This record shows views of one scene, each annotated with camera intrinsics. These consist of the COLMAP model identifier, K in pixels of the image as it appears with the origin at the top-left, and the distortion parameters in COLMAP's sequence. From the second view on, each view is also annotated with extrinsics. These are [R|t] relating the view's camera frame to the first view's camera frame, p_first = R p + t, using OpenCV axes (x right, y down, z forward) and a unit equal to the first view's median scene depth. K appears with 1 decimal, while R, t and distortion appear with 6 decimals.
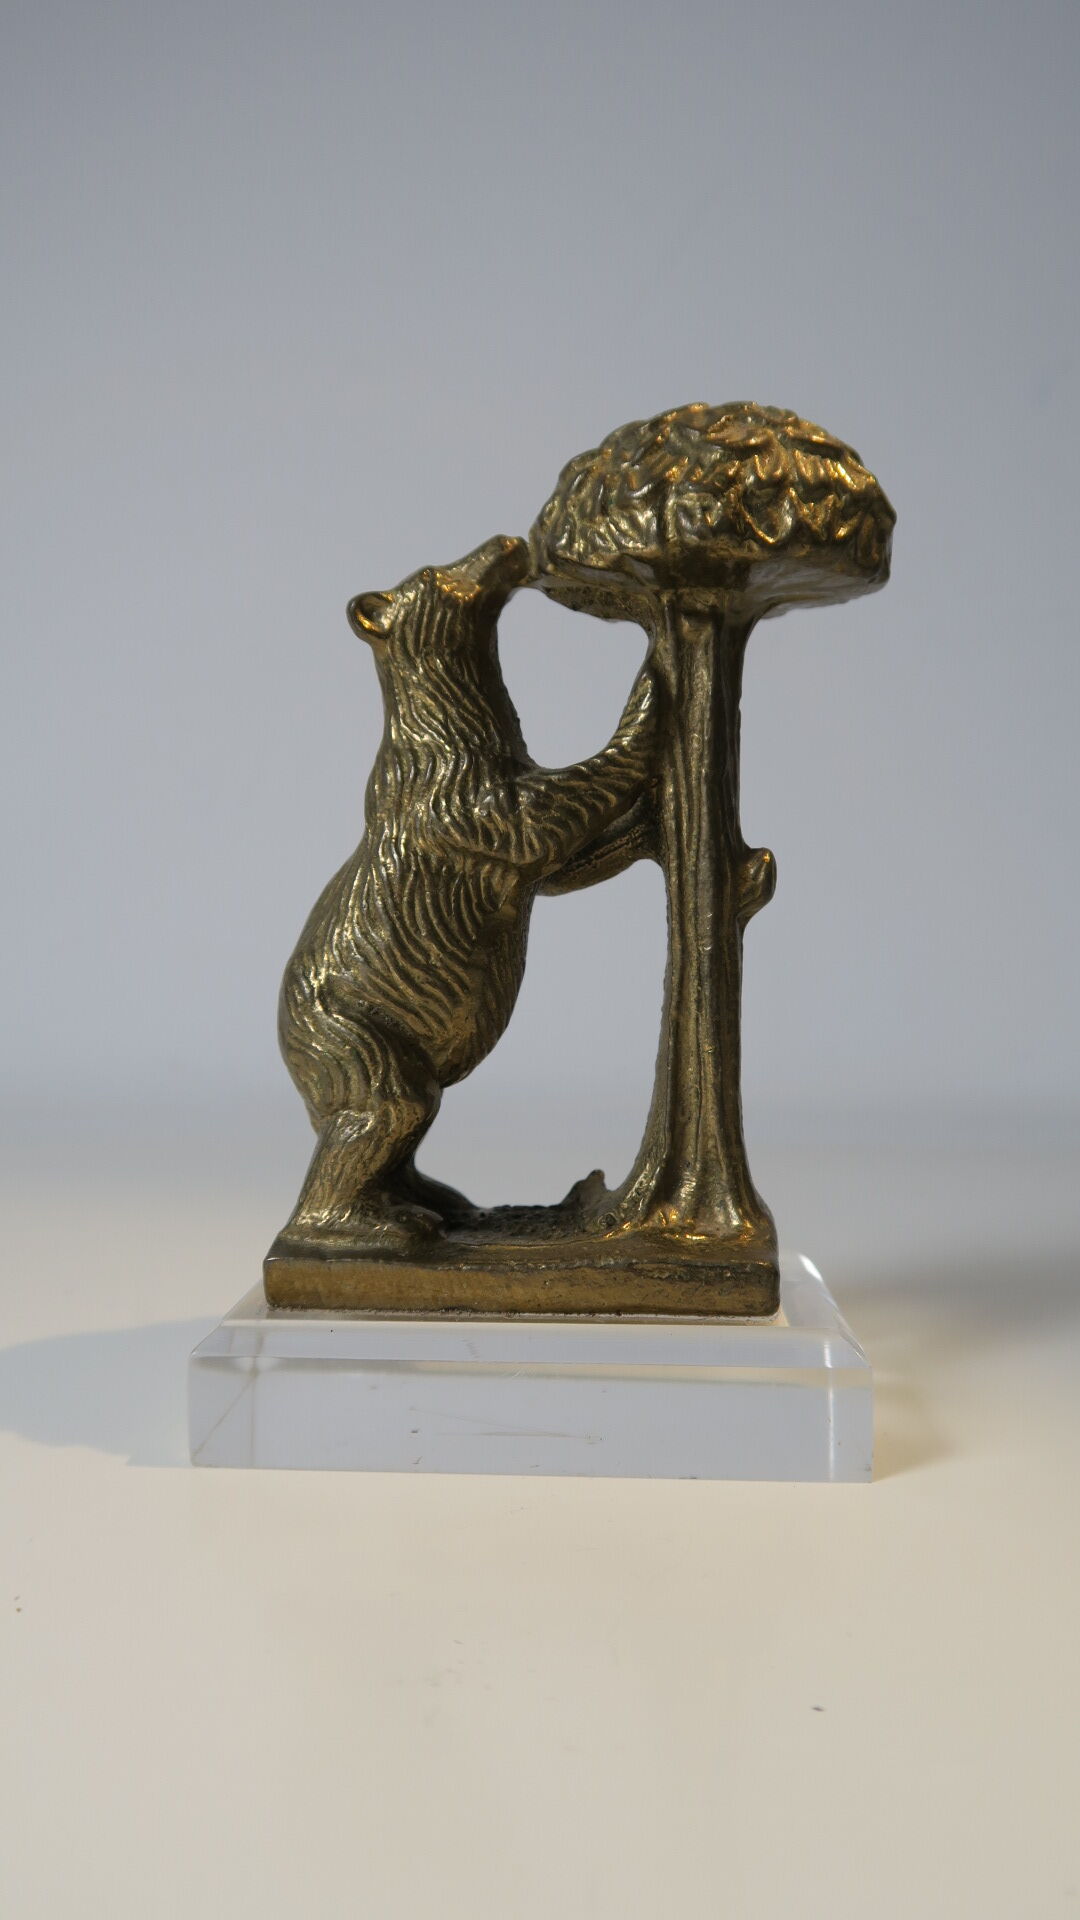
lens RADIAL K [[1586.4, 0, 540.0], [0, 1586.4, 960.0], [0, 0, 1]] dist [0.071524, 0.000604]
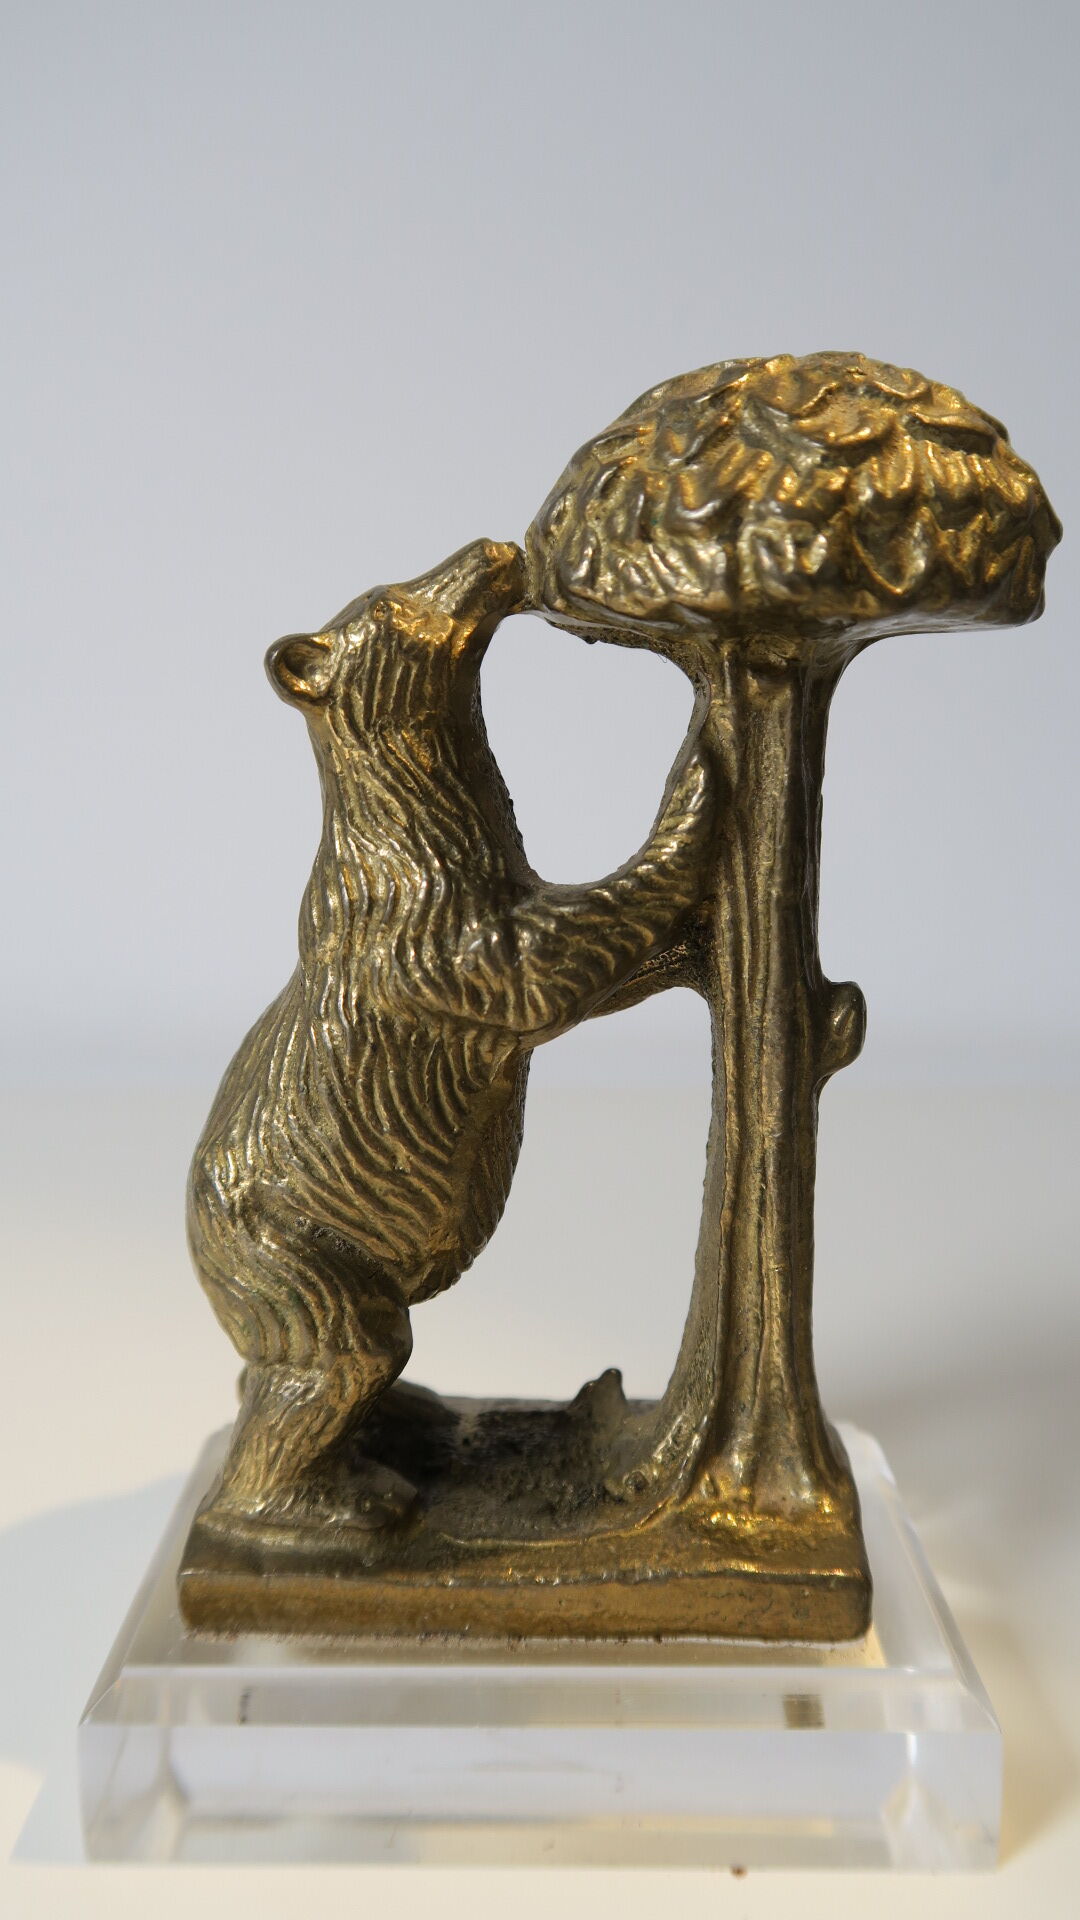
lens RADIAL K [[1586.4, 0, 540.0], [0, 1586.4, 960.0], [0, 0, 1]] dist [0.071524, 0.000604]
pose [[0.998817, -0.011174, 0.047330, -0.036990], [0.003403, 0.986918, 0.161187, -0.206535], [-0.048512, -0.160835, 0.985788, 0.298302]]
